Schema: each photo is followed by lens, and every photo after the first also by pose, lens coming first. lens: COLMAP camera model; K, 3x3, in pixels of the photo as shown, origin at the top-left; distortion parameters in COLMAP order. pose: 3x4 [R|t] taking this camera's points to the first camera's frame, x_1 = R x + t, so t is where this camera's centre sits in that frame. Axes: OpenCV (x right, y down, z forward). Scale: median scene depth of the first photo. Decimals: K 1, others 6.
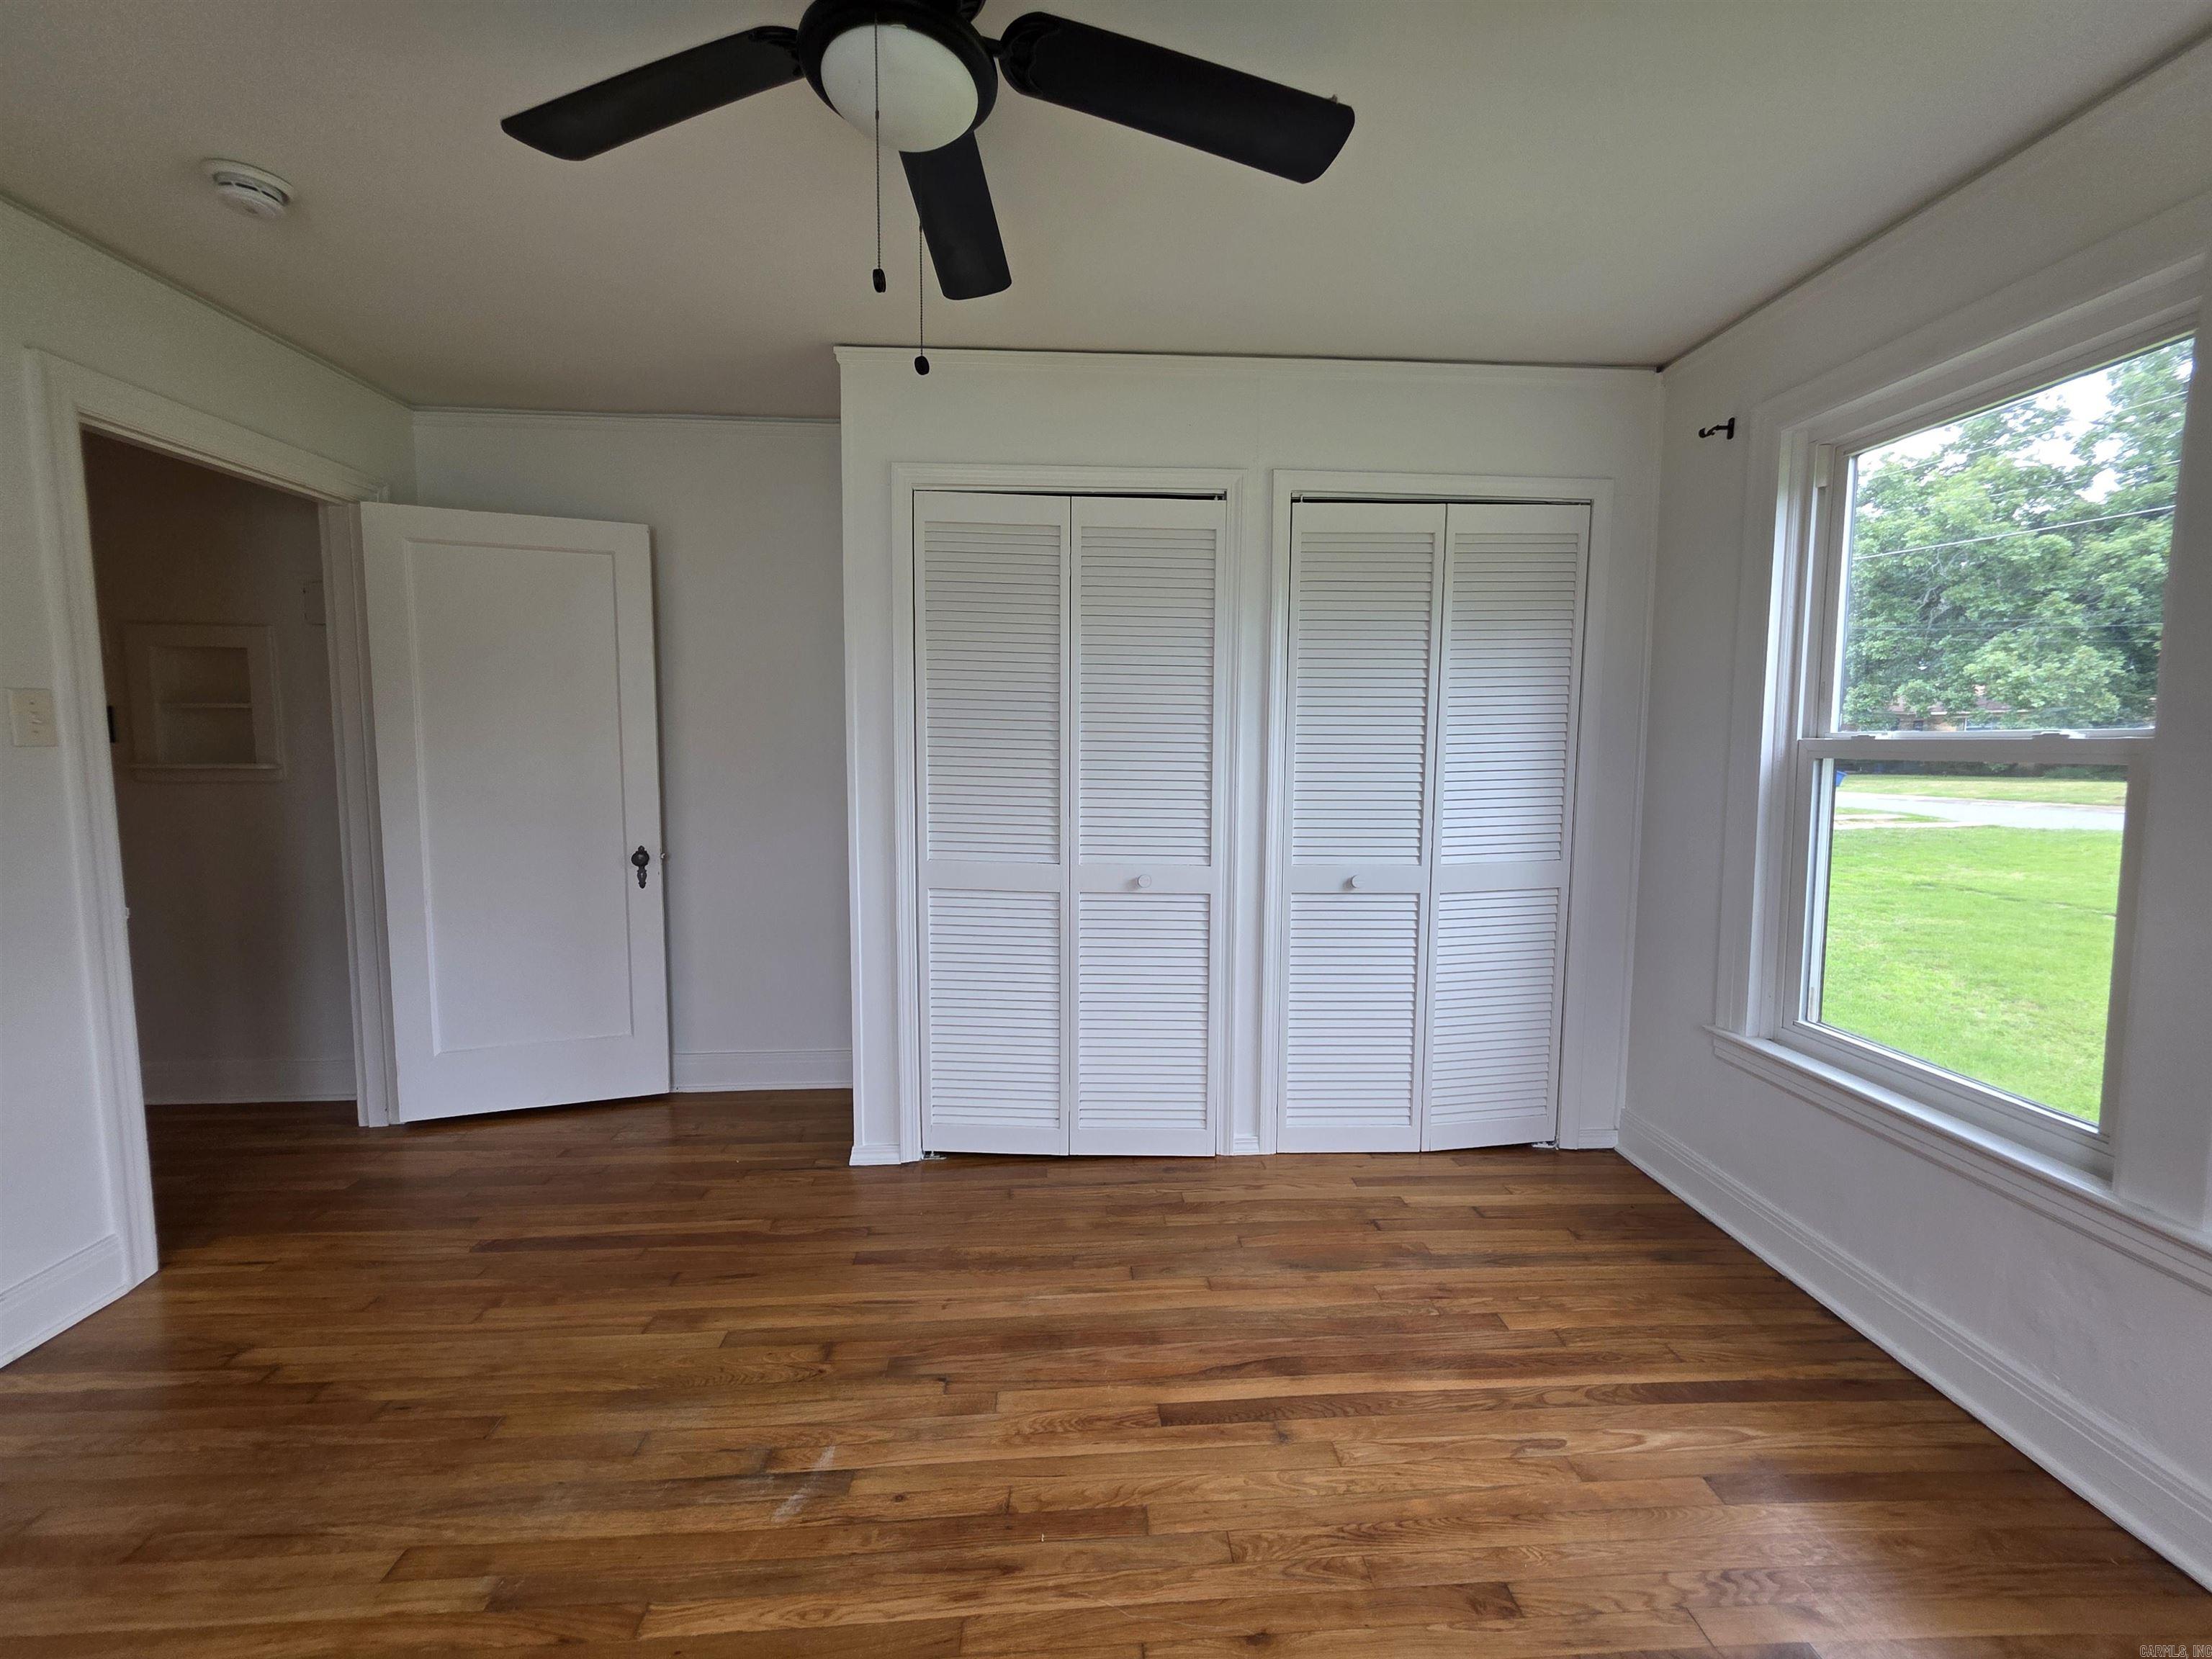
lens RADIAL K [[888.2, 0, 1108.4], [0, 888.2, 812.4], [0, 0, 1]] dist [0.003000, -0.000397]
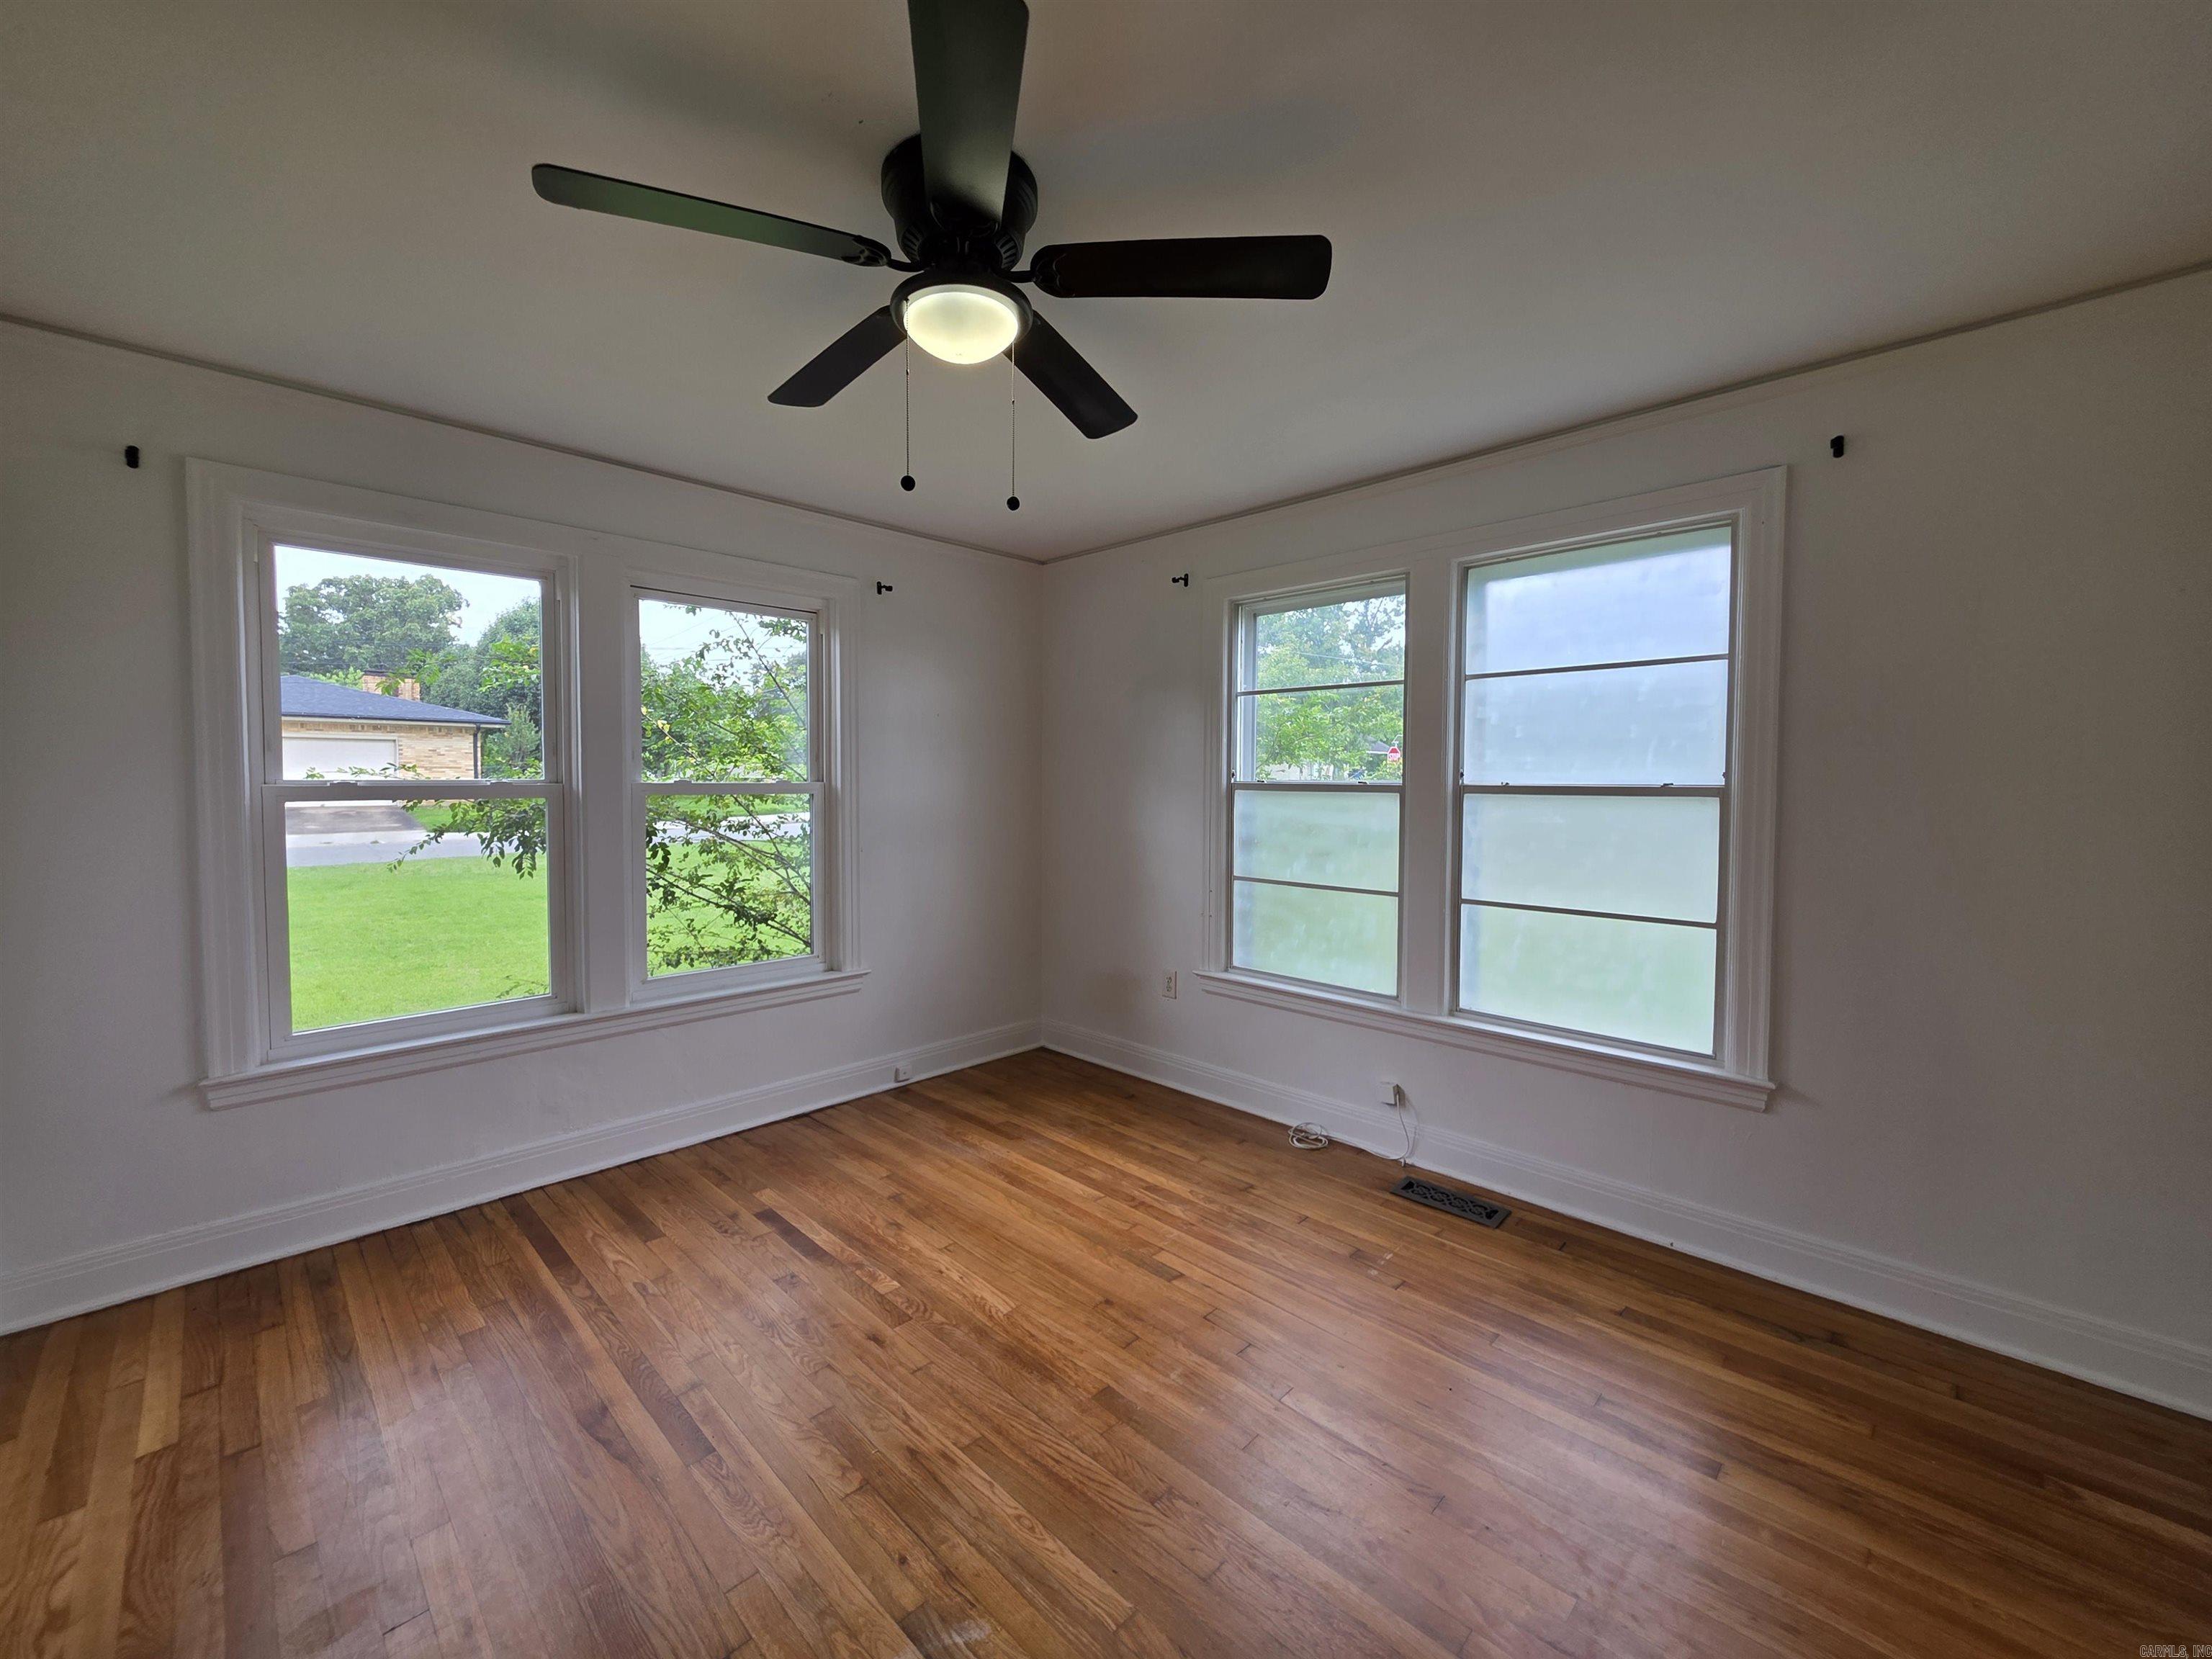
lens RADIAL K [[888.2, 0, 1108.4], [0, 888.2, 812.4], [0, 0, 1]] dist [0.003000, -0.000397]
pose [[-0.671817, -0.032200, 0.740017, -1.085407], [0.053904, 0.994280, 0.092200, -0.139327], [-0.738753, 0.101832, -0.666239, 1.390285]]
